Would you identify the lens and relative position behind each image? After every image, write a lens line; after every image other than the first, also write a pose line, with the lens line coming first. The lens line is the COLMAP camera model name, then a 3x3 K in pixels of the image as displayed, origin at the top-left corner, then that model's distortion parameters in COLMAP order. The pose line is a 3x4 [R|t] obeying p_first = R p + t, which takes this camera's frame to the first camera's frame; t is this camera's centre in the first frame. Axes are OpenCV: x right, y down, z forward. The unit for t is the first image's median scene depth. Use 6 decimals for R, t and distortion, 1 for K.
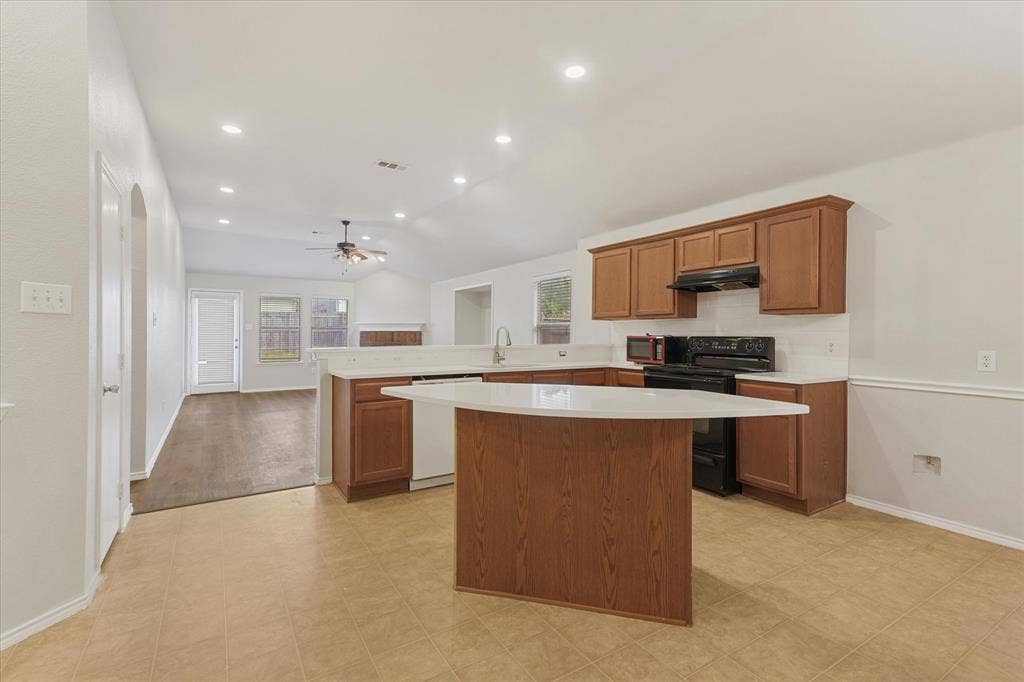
lens RADIAL K [[475.1, 0, 504.5], [0, 475.1, 336.8], [0, 0, 1]] dist [0.016386, -0.000728]
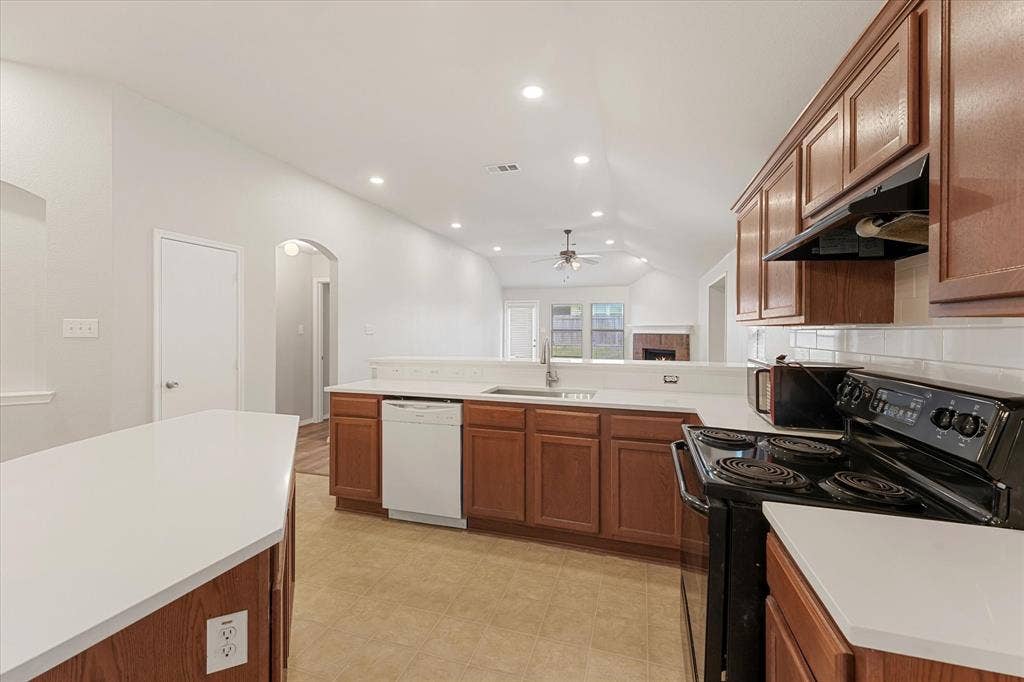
lens RADIAL K [[410.7, 0, 506.9], [0, 410.7, 336.3], [0, 0, 1]] dist [-0.024908, -0.000558]
pose [[0.655960, 0.008249, -0.754751, 0.455535], [-0.002732, 0.999960, 0.008554, -0.030195], [0.754791, -0.003549, 0.655956, 0.538355]]
